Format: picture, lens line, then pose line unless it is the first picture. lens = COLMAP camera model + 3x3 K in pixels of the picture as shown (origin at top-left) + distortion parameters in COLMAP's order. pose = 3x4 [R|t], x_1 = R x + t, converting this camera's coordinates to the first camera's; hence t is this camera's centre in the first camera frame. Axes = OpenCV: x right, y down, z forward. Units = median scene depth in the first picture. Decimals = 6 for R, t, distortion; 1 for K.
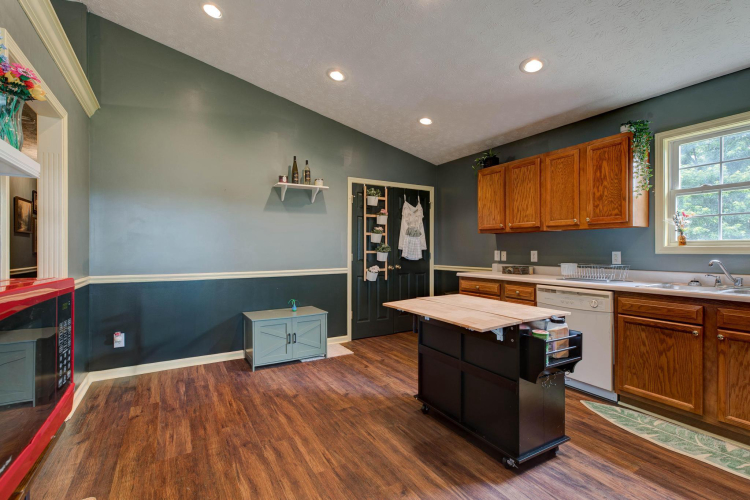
lens RADIAL K [[349.6, 0, 362.8], [0, 349.6, 248.5], [0, 0, 1]] dist [-0.000635, -0.000293]
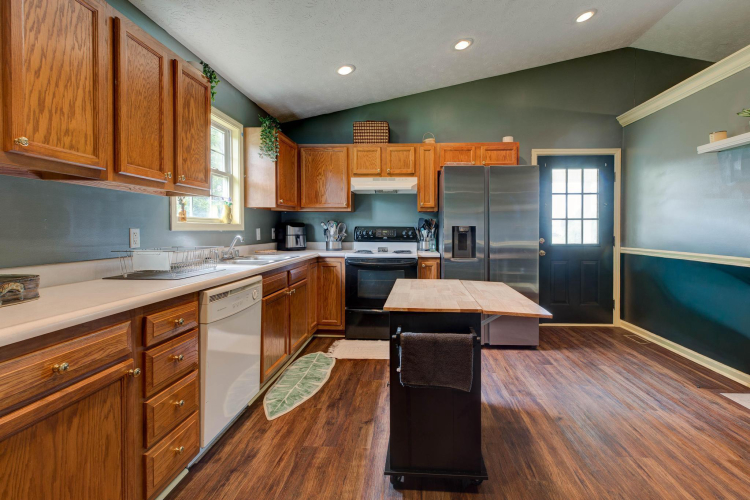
lens RADIAL K [[370.8, 0, 384.7], [0, 370.8, 233.1], [0, 0, 1]] dist [-0.000160, 0.000024]
pose [[-0.851556, -0.008362, 0.524197, -0.022903], [-0.004900, 0.999956, 0.007992, 0.008877], [-0.524241, 0.004238, -0.851559, 1.339681]]
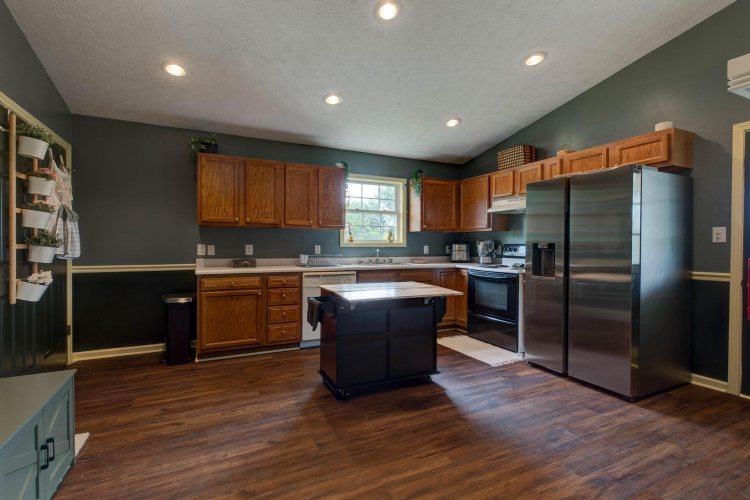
lens RADIAL K [[349.6, 0, 362.8], [0, 349.6, 248.5], [0, 0, 1]] dist [-0.000635, -0.000293]
pose [[0.076510, -0.008427, 0.997033, -0.694688], [-0.008310, 0.999924, 0.009089, 0.006390], [-0.997034, -0.008981, 0.076434, 0.705072]]
